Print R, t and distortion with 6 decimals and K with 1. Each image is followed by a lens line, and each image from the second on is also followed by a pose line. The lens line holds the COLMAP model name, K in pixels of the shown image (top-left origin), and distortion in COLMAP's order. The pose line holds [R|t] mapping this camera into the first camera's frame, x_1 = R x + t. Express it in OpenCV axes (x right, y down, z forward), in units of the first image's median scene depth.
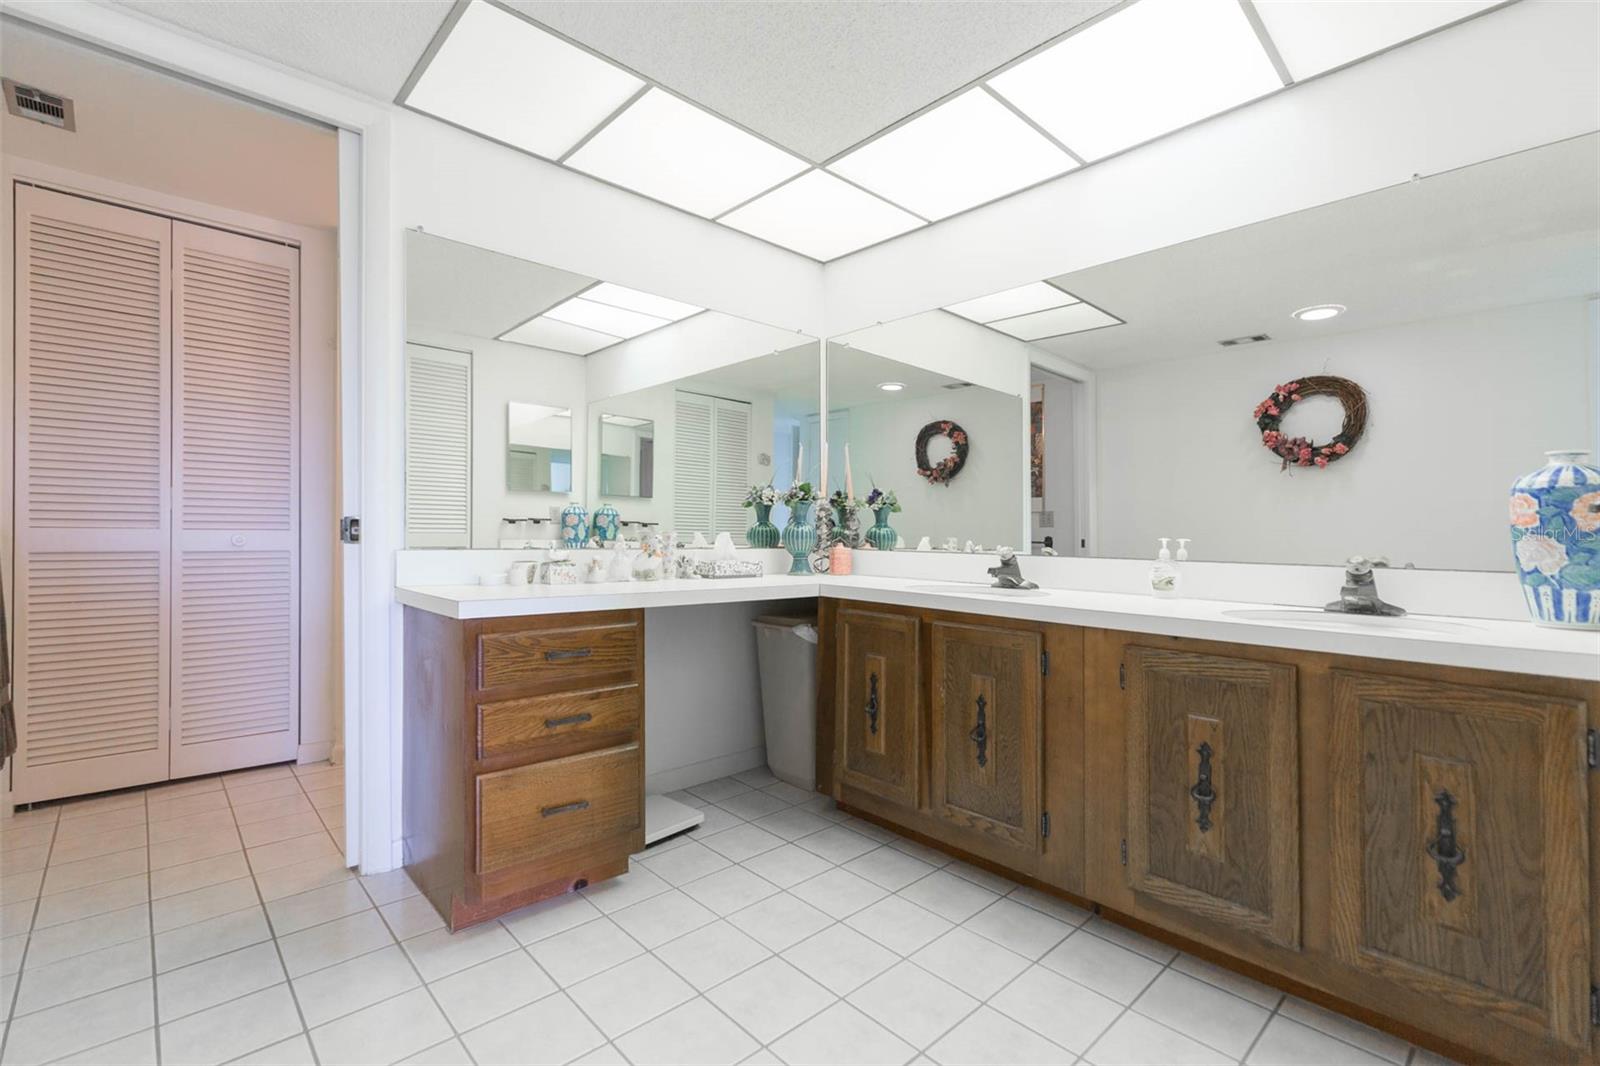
lens RADIAL K [[719.2, 0, 796.6], [0, 719.2, 535.4], [0, 0, 1]] dist [-0.001942, -0.000266]
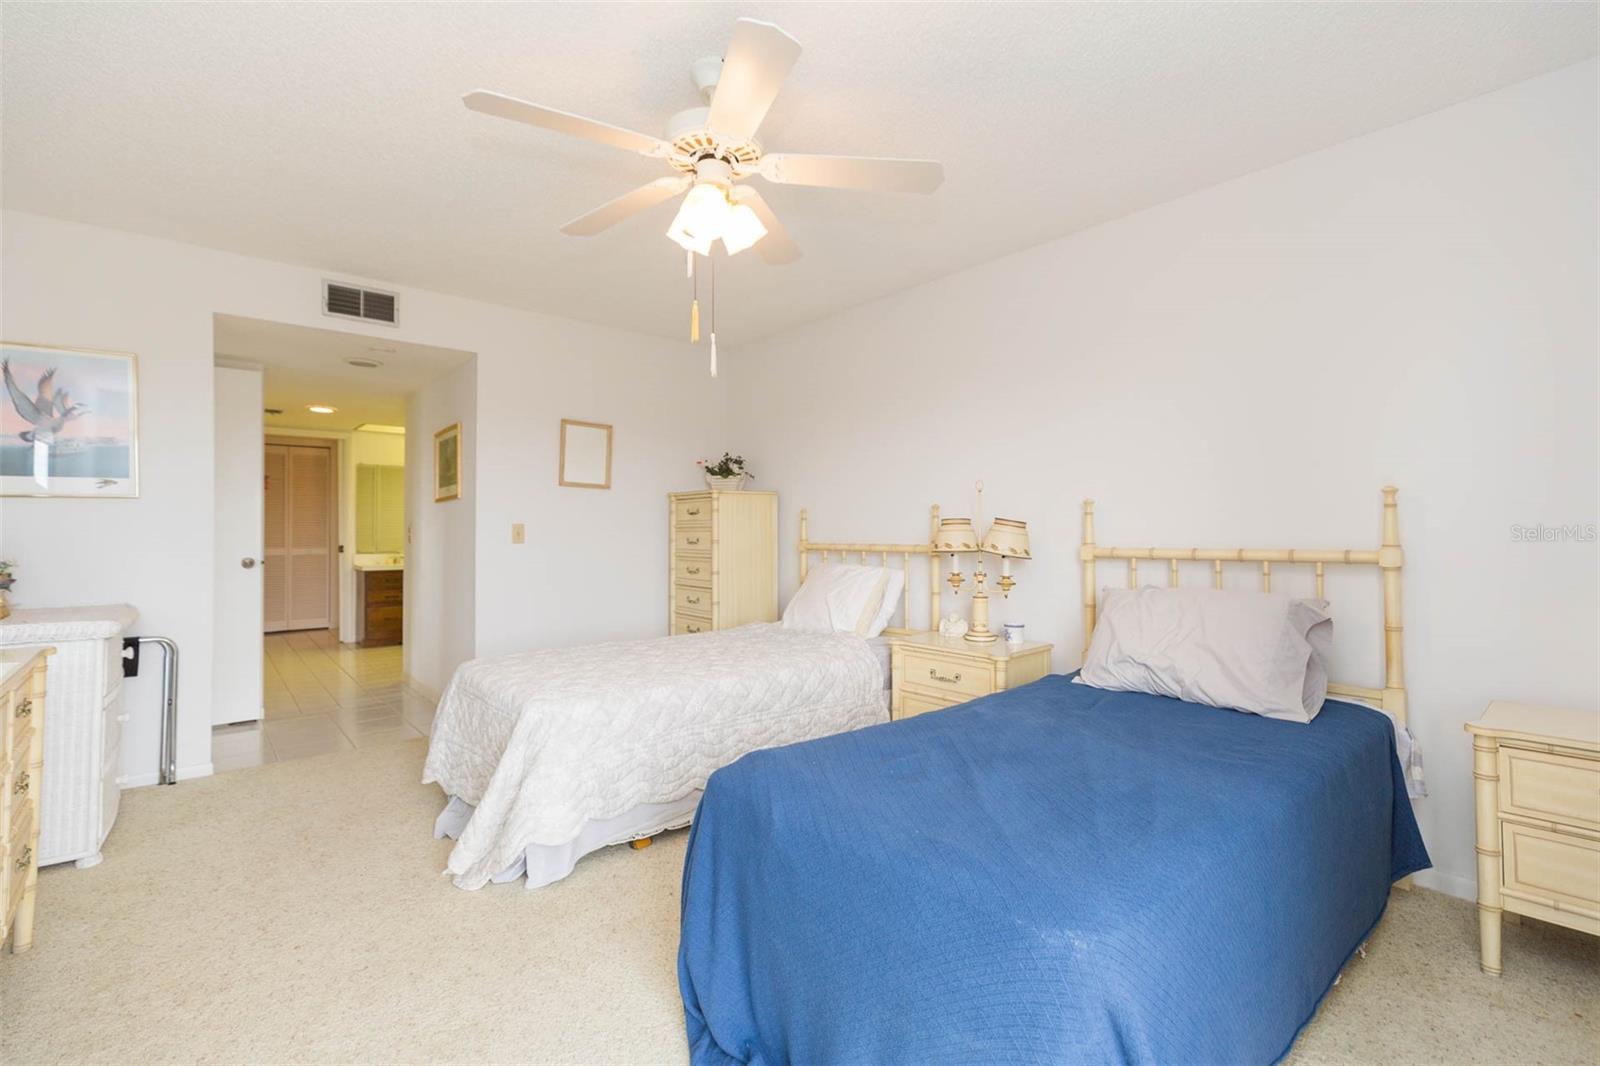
lens RADIAL K [[719.2, 0, 803.6], [0, 719.2, 527.2], [0, 0, 1]] dist [-0.001942, -0.000266]
pose [[0.998914, -0.011572, -0.045140, 1.896511], [0.010707, 0.999755, -0.019358, -0.023231], [0.045353, 0.018853, 0.998793, -2.547910]]
